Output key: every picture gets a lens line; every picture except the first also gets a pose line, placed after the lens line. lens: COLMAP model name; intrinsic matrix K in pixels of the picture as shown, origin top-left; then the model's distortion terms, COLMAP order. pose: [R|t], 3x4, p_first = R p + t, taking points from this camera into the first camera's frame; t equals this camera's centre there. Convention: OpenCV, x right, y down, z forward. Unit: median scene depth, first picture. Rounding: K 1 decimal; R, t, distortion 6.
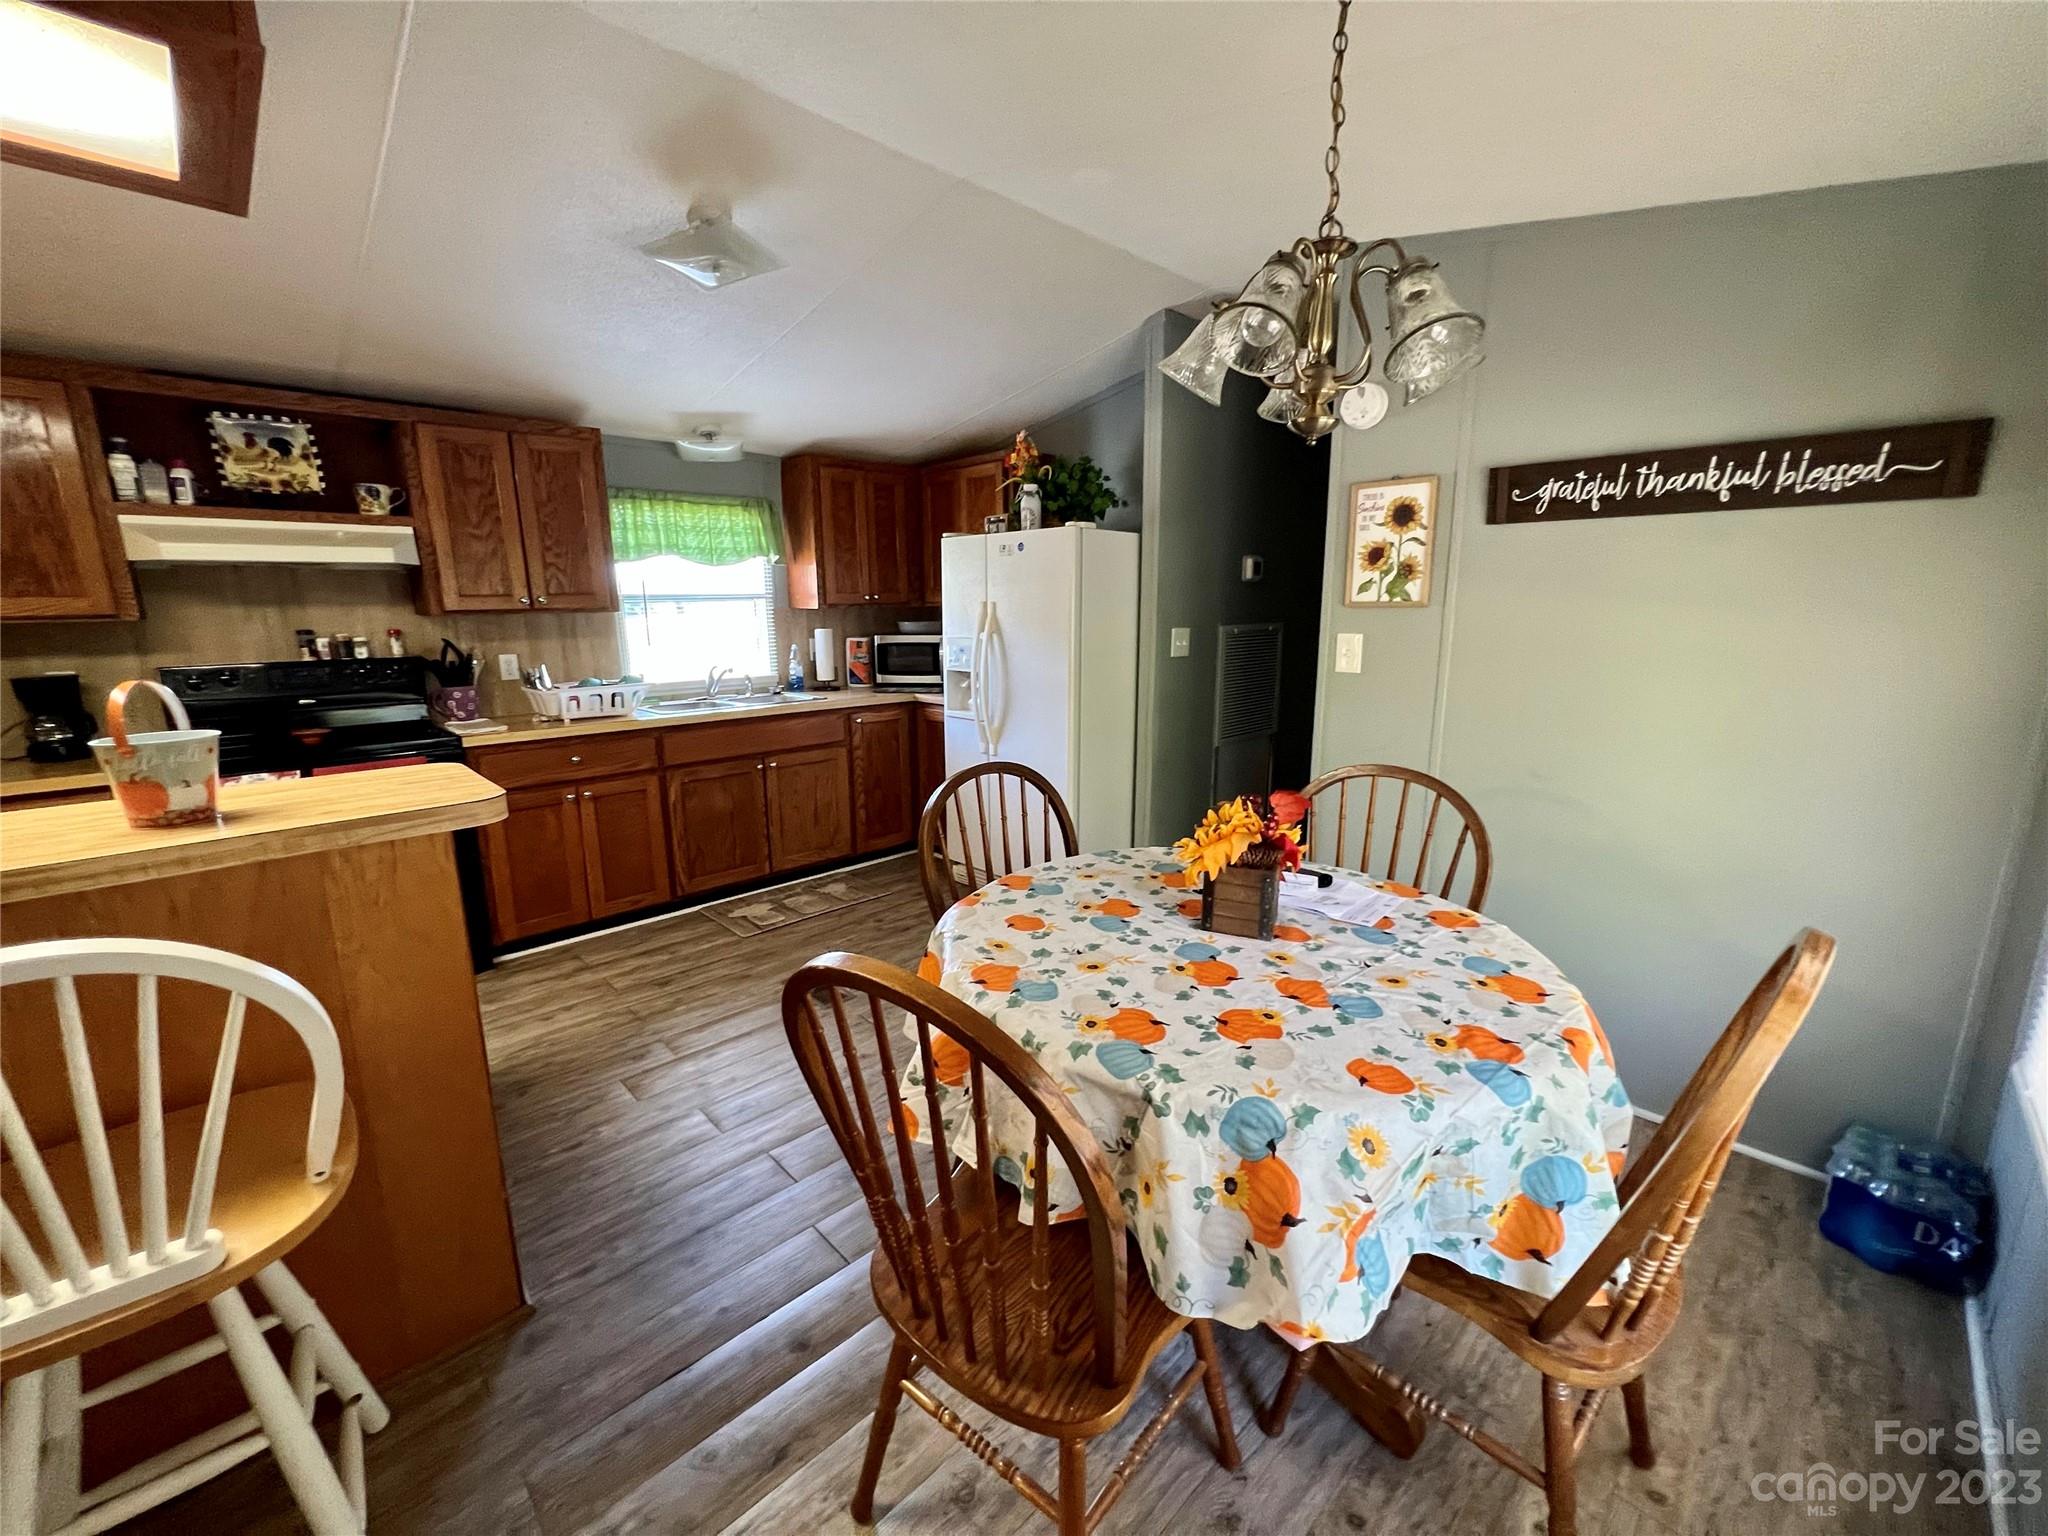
lens RADIAL K [[821.8, 0, 1024.6], [0, 821.8, 769.4], [0, 0, 1]] dist [-0.005772, 0.001395]
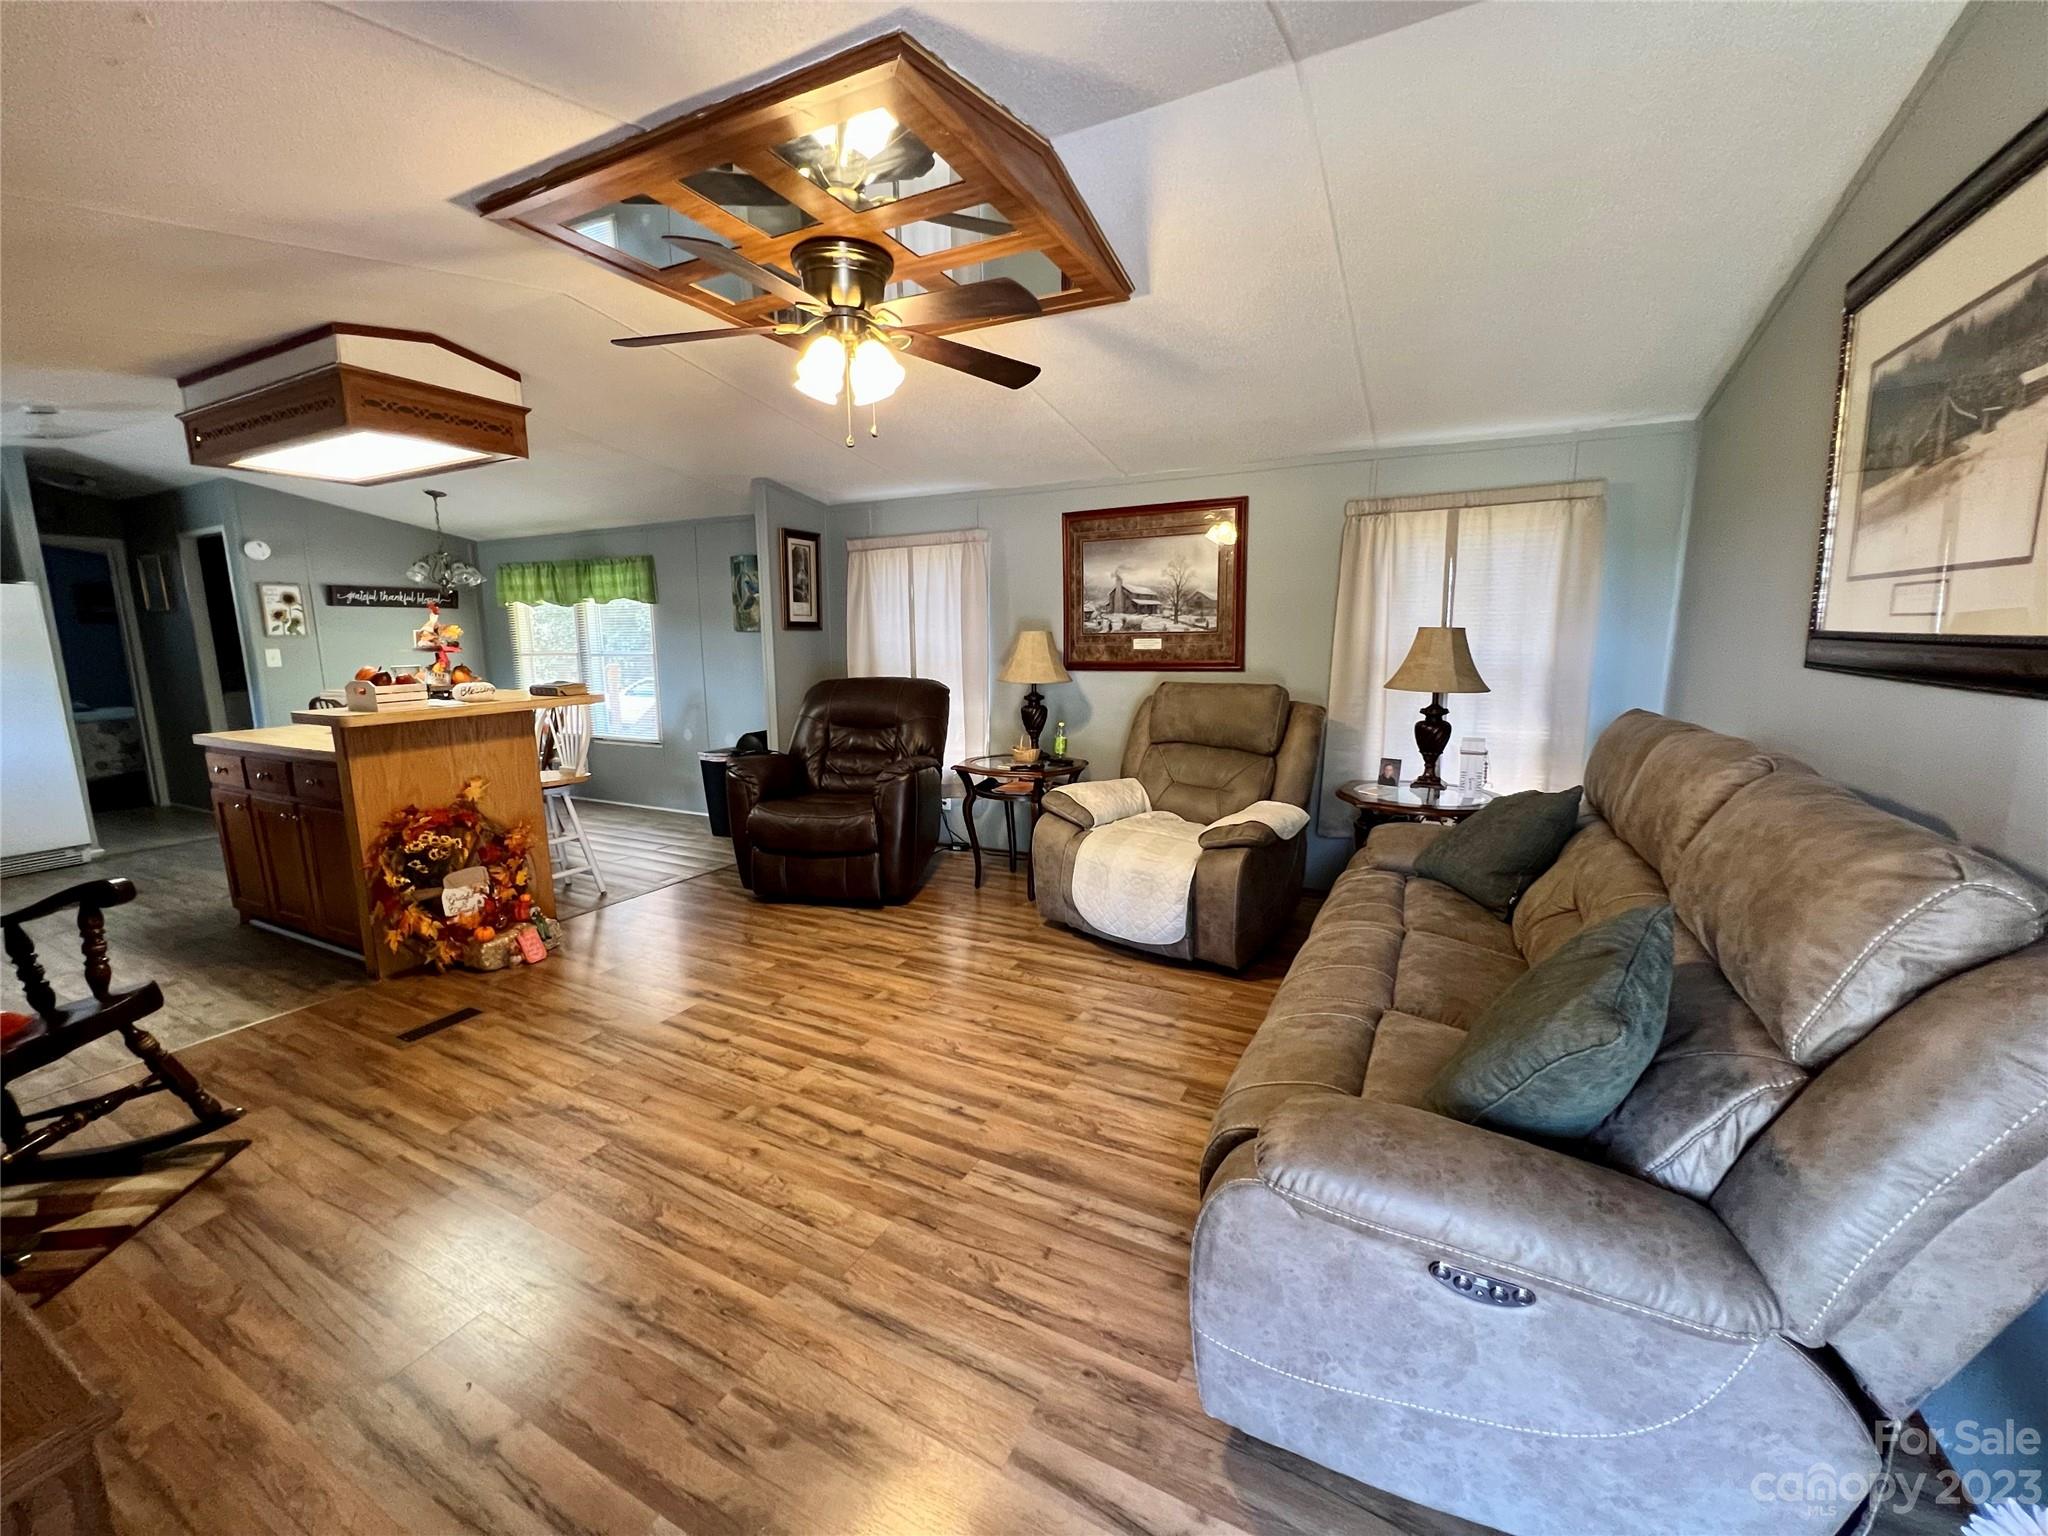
lens RADIAL K [[821.8, 0, 1023.4], [0, 821.8, 766.5], [0, 0, 1]] dist [-0.005772, 0.001395]
pose [[-0.317620, -0.145406, 0.937003, -2.049536], [0.201878, 0.955147, 0.216653, 0.058396], [-0.926479, 0.257974, -0.274020, -0.165536]]
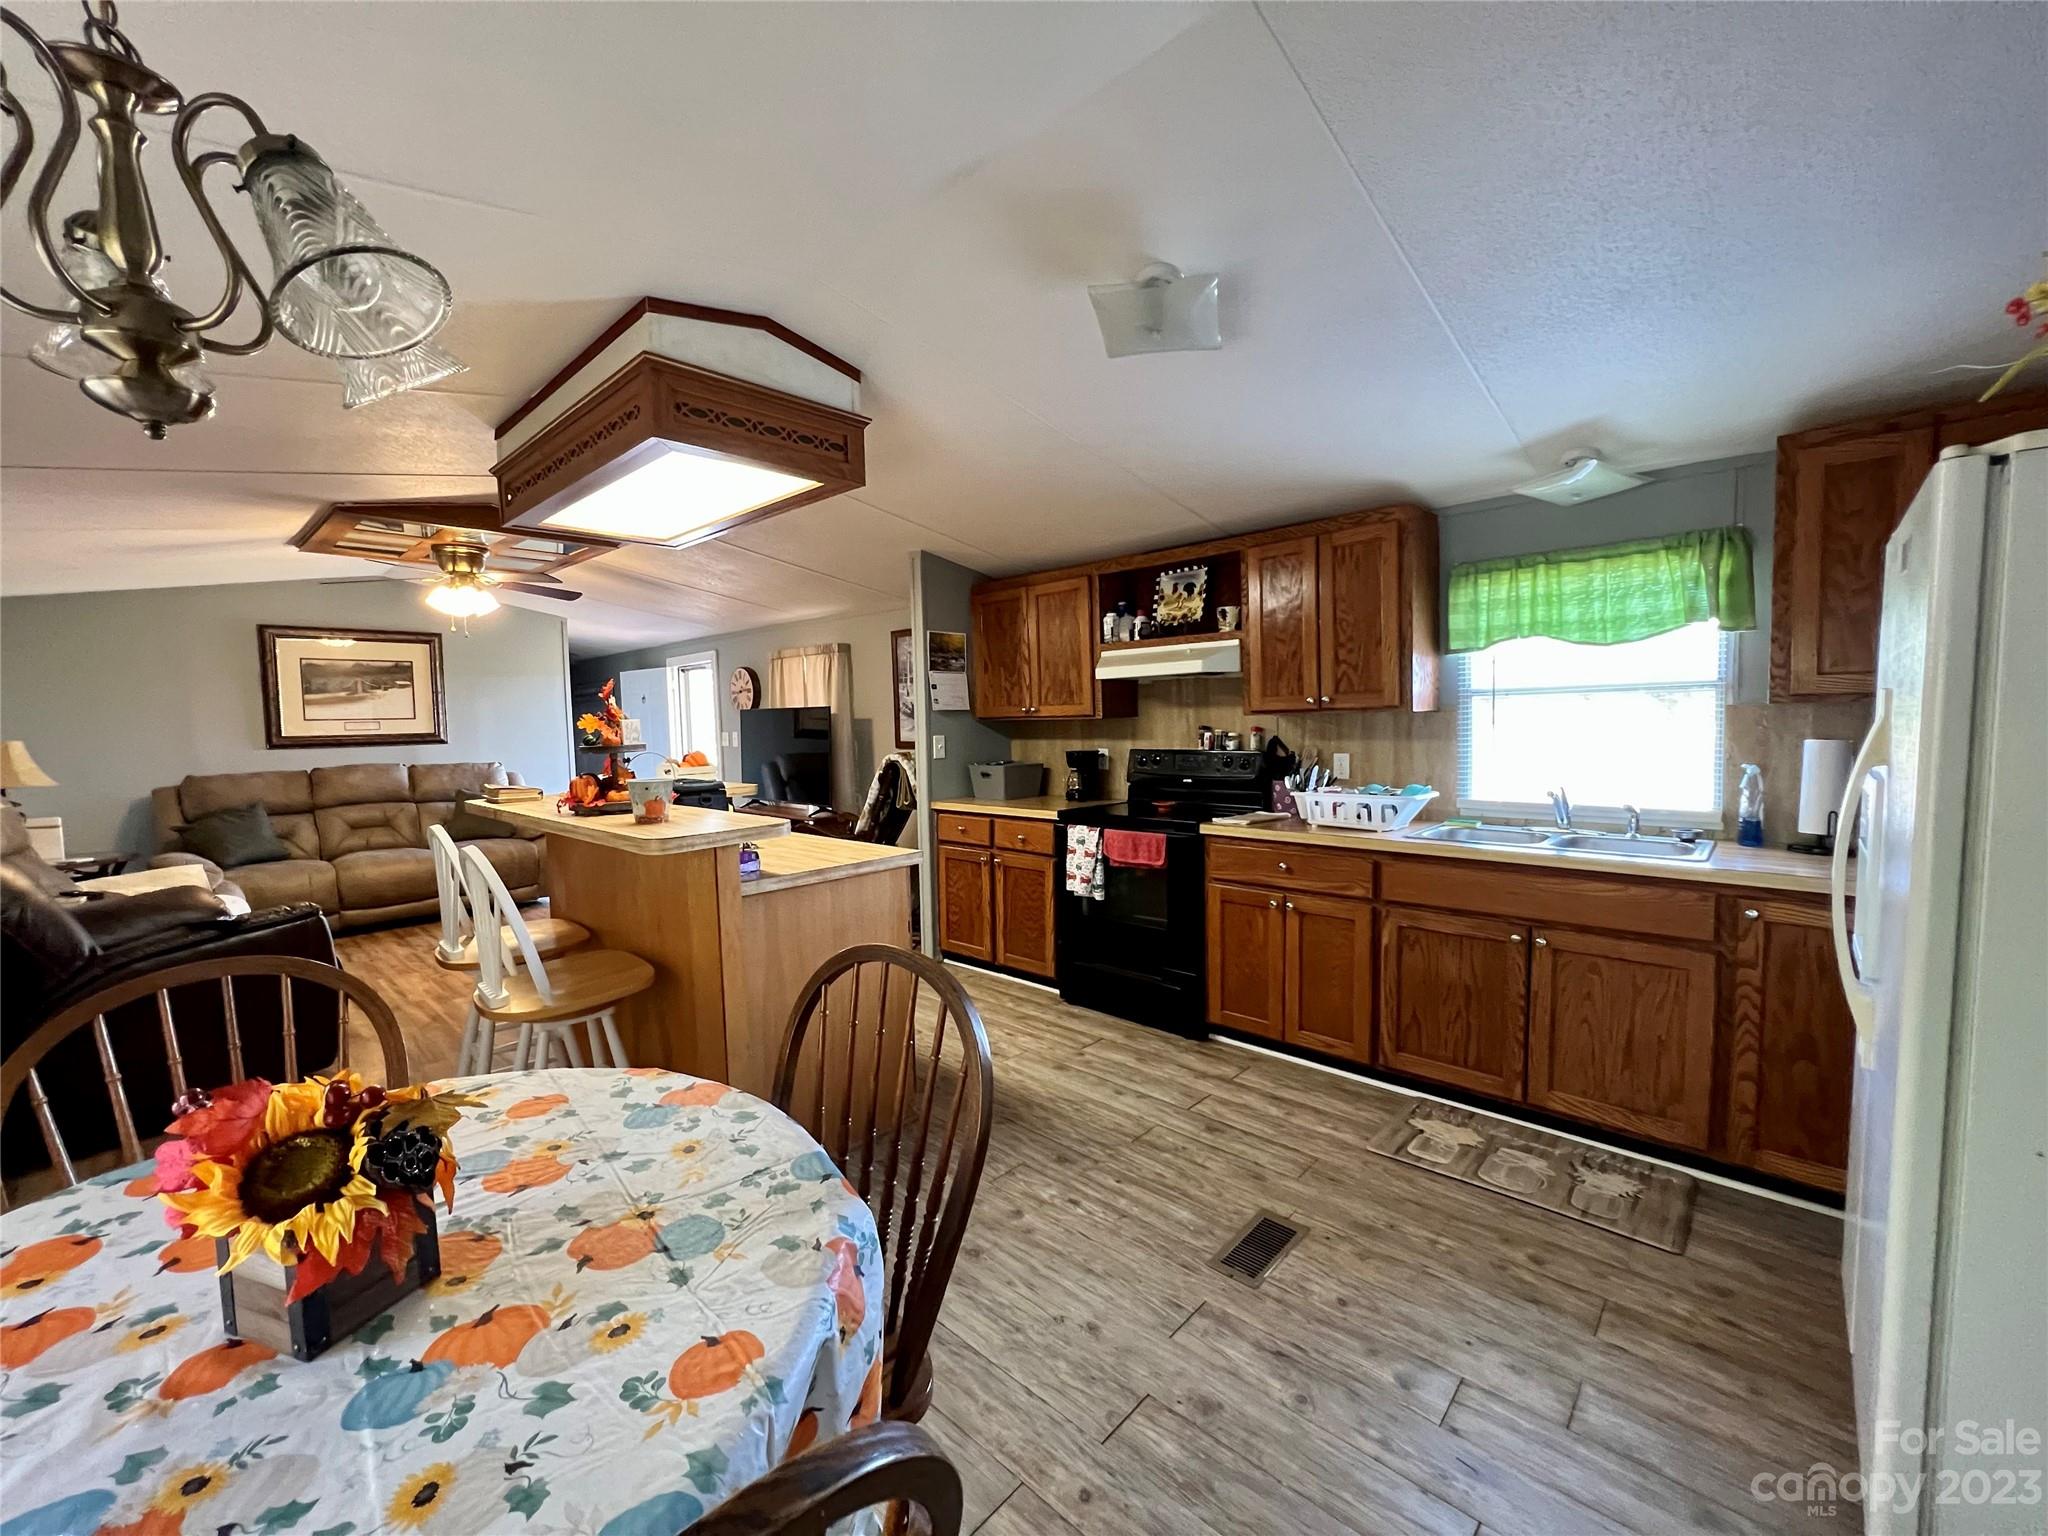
lens RADIAL K [[821.8, 0, 1024.8], [0, 821.8, 768.2], [0, 0, 1]] dist [-0.005772, 0.001395]
pose [[0.049365, 0.070853, -0.996264, 0.401803], [-0.178917, 0.981973, 0.060972, -0.137568], [0.982625, 0.175238, 0.061152, 0.679366]]
